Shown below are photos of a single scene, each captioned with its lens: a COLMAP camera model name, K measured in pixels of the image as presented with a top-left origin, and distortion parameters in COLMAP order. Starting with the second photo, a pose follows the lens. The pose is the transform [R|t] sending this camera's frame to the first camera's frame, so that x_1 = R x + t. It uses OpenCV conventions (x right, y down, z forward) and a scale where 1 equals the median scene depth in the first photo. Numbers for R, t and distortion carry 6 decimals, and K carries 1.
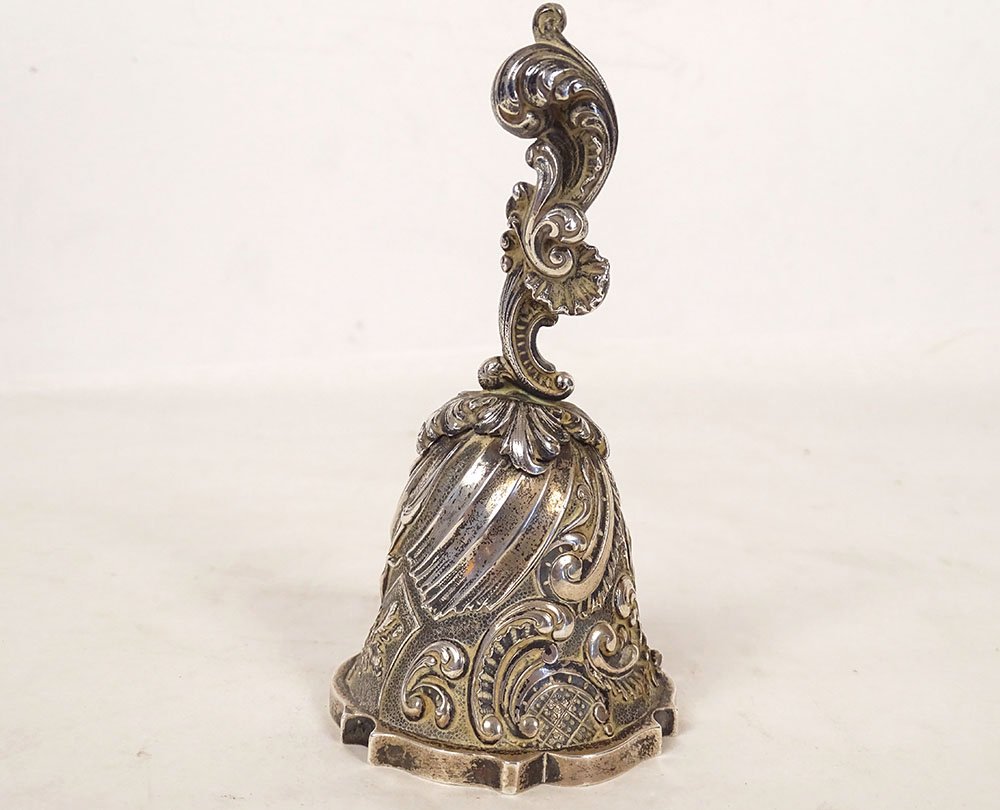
lens RADIAL K [[1162.8, 0, 532.5], [0, 1162.8, 428.4], [0, 0, 1]] dist [0.006147, -0.003789]
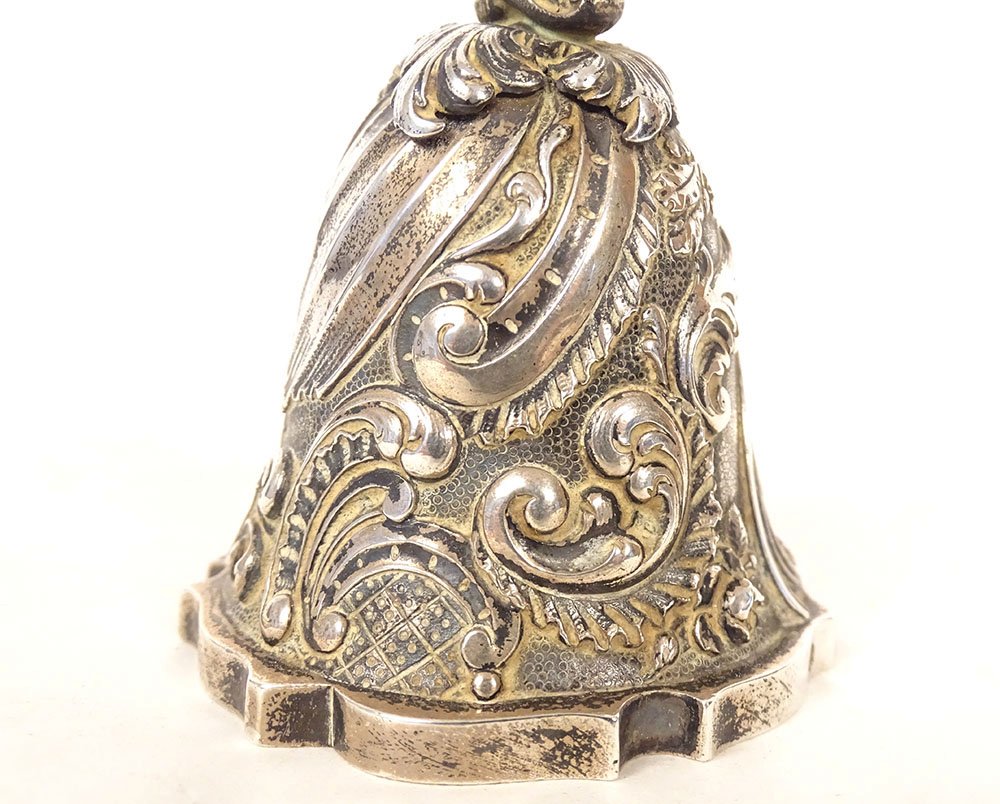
lens RADIAL K [[1162.8, 0, 532.5], [0, 1162.8, 425.4], [0, 0, 1]] dist [0.006147, -0.003789]
pose [[0.774579, 0.126328, -0.619732, 0.358352], [-0.126003, 0.991030, 0.044529, 0.131498], [0.619799, 0.043597, 0.783549, 0.639431]]
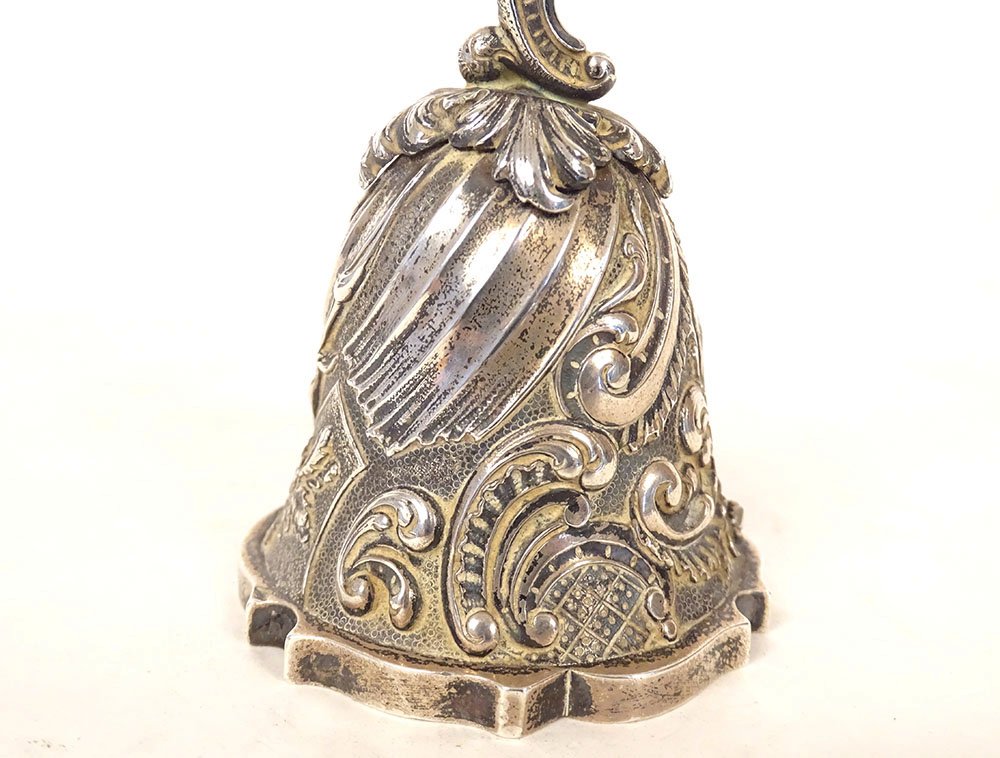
lens RADIAL K [[1134.0, 0, 530.1], [0, 1134.0, 414.4], [0, 0, 1]] dist [0.008694, 0.005549]
pose [[0.999995, 0.002296, -0.002086, -0.008154], [-0.002003, 0.991394, 0.130893, 0.065290], [0.002368, -0.130888, 0.991394, 0.413155]]
